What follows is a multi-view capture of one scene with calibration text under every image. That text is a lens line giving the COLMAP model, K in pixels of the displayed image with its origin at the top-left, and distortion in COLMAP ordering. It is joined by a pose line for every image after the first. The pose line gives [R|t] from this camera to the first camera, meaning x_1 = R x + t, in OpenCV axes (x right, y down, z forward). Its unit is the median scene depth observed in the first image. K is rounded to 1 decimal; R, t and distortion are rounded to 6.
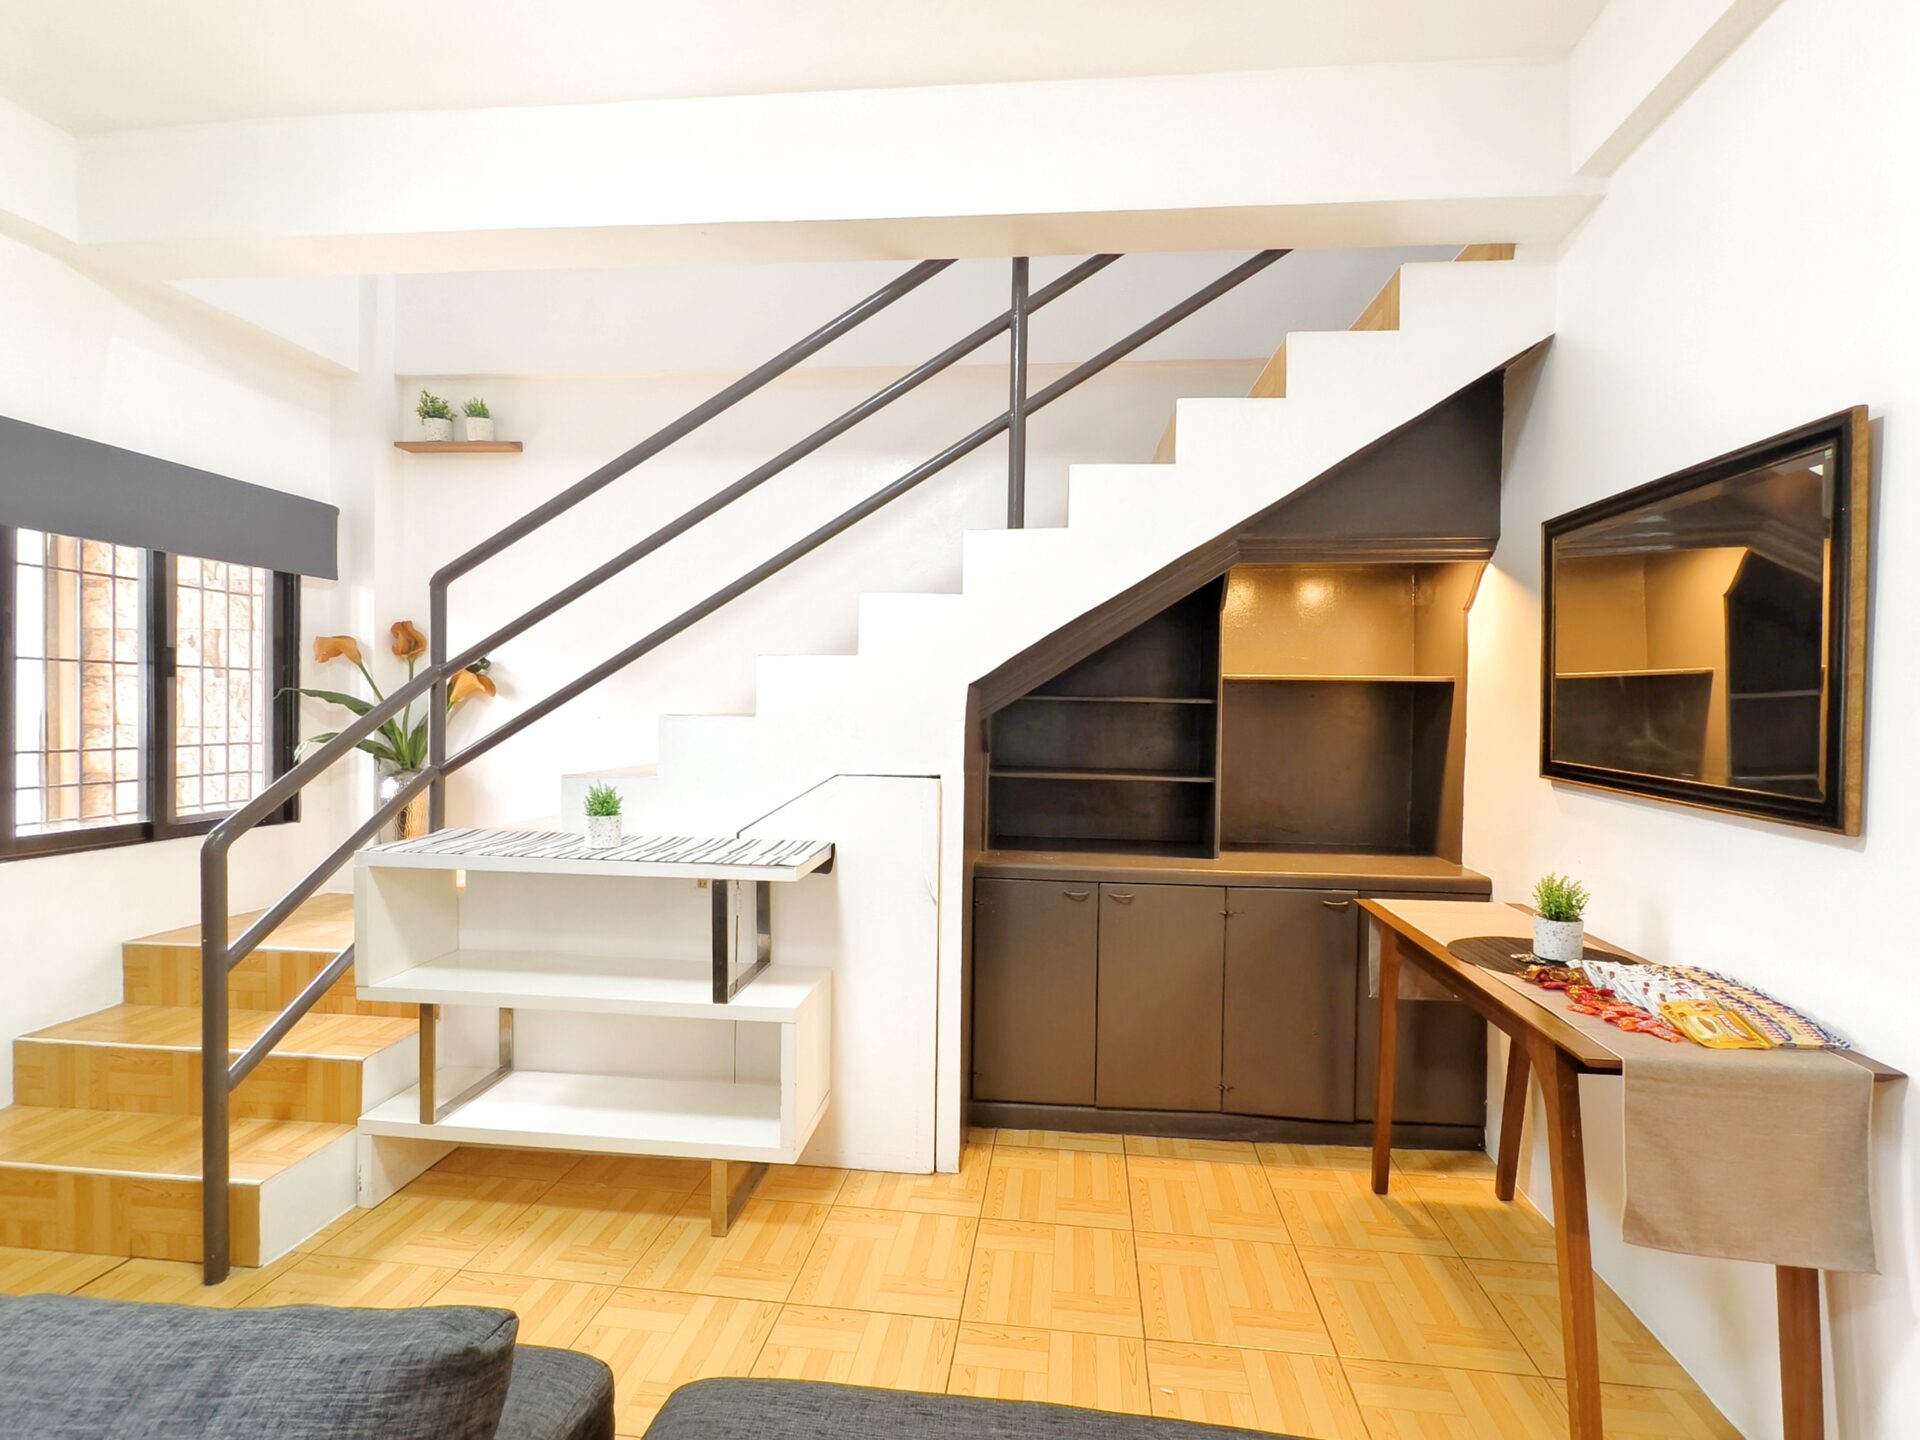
lens RADIAL K [[894.6, 0, 969.7], [0, 894.6, 722.8], [0, 0, 1]] dist [-0.000939, -0.000048]
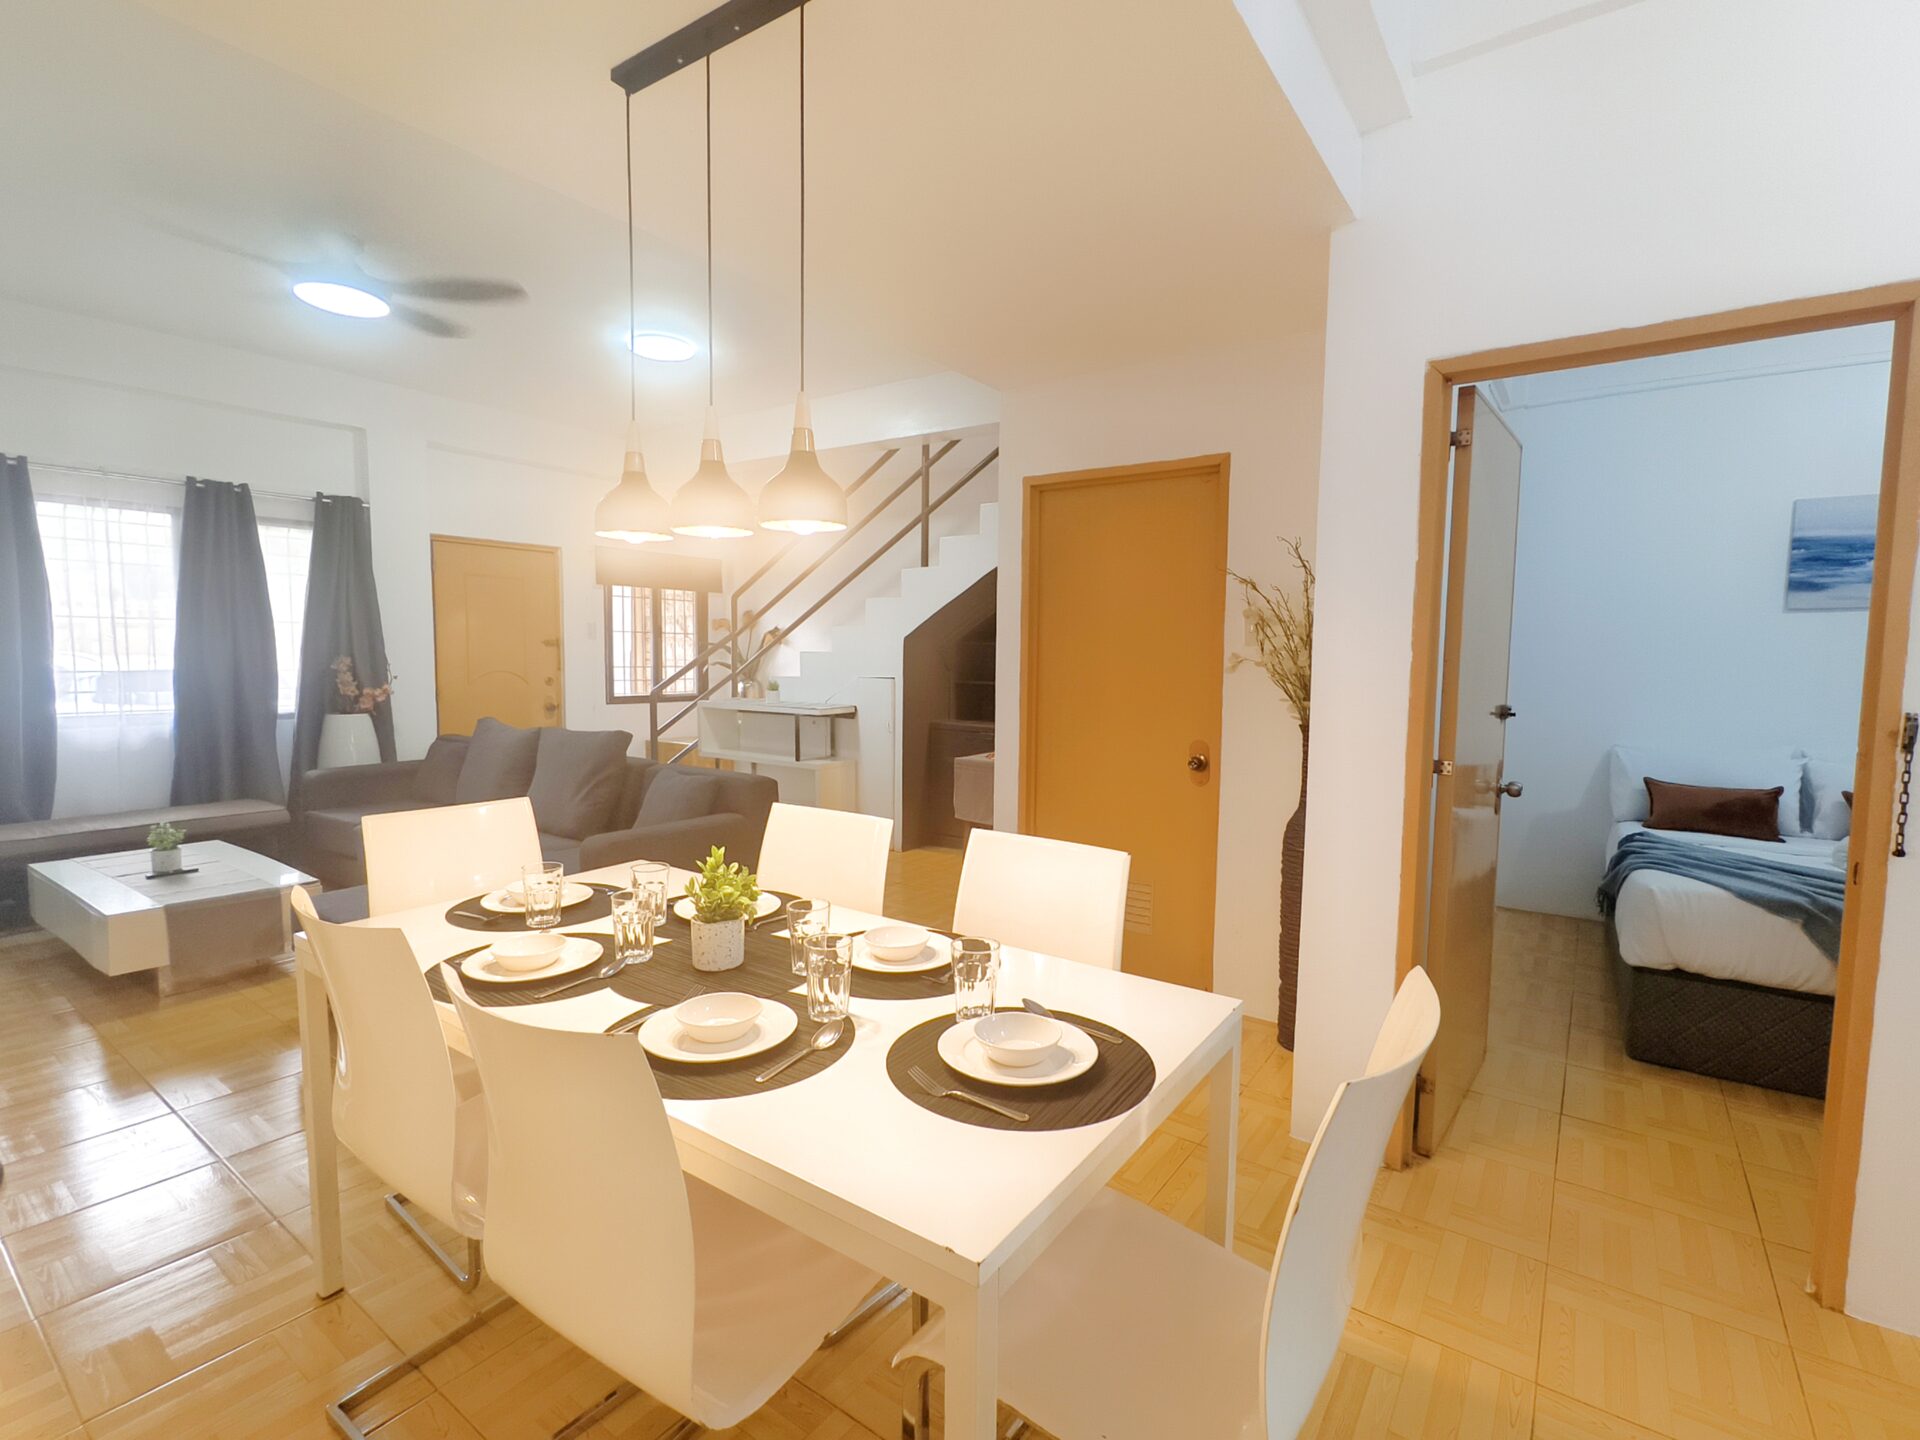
lens RADIAL K [[894.6, 0, 961.2], [0, 894.6, 722.4], [0, 0, 1]] dist [-0.000939, -0.000048]
pose [[0.876603, 0.034369, -0.479986, 1.064777], [-0.009584, 0.998495, 0.053995, 0.042176], [0.481119, -0.042732, 0.875613, -0.803988]]
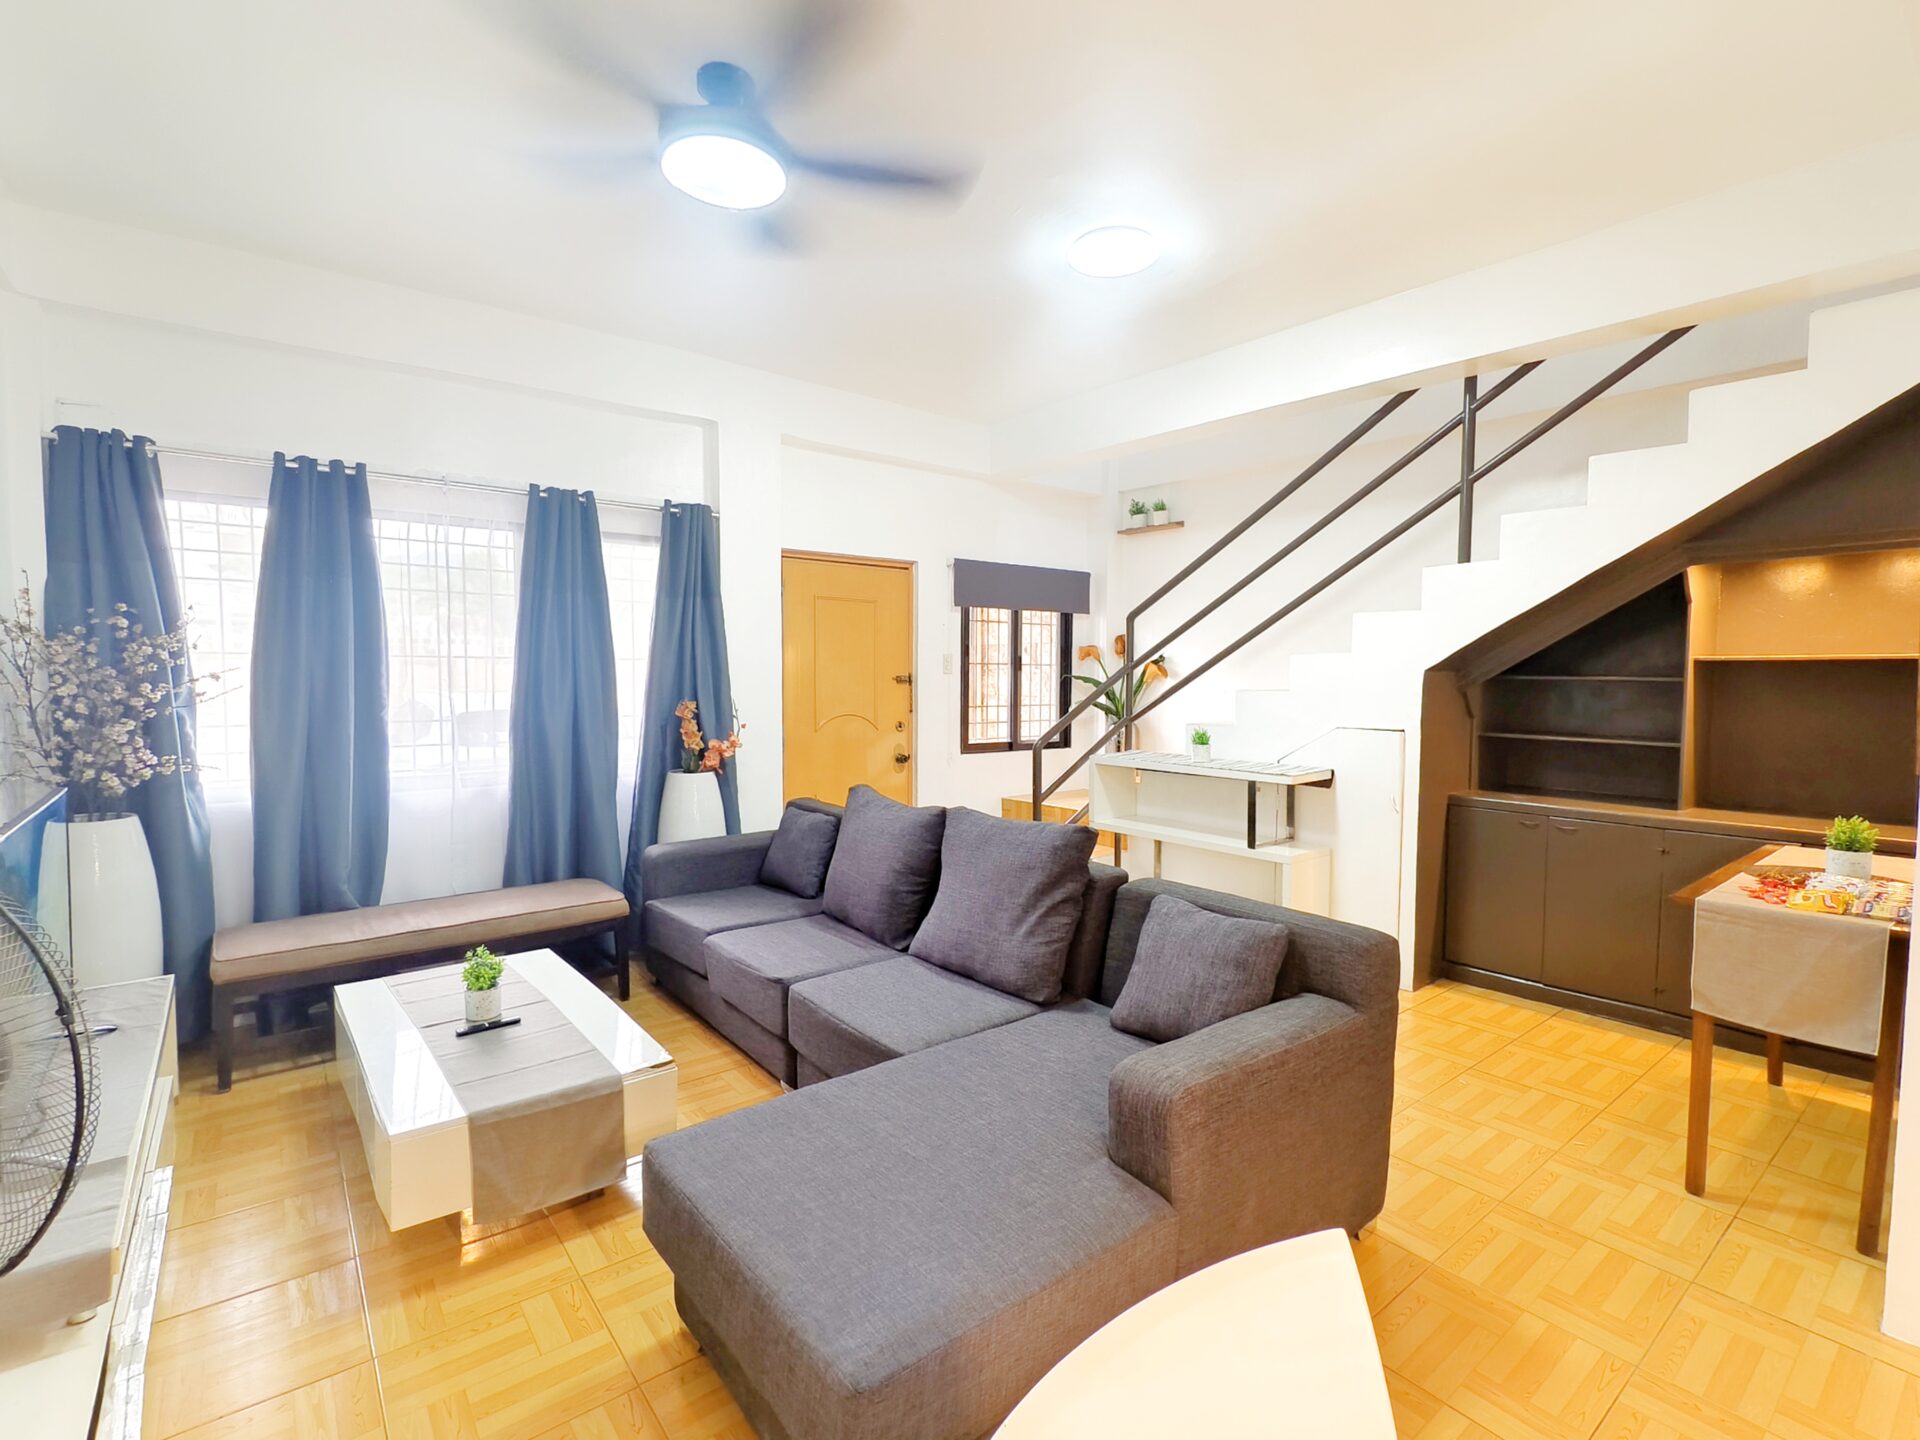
lens RADIAL K [[894.6, 0, 957.5], [0, 894.6, 718.1], [0, 0, 1]] dist [-0.000939, -0.000048]
pose [[0.710126, 0.024476, -0.703649, 0.437258], [-0.008483, 0.999620, 0.026211, 0.004750], [0.704024, -0.012644, 0.710064, -0.543748]]
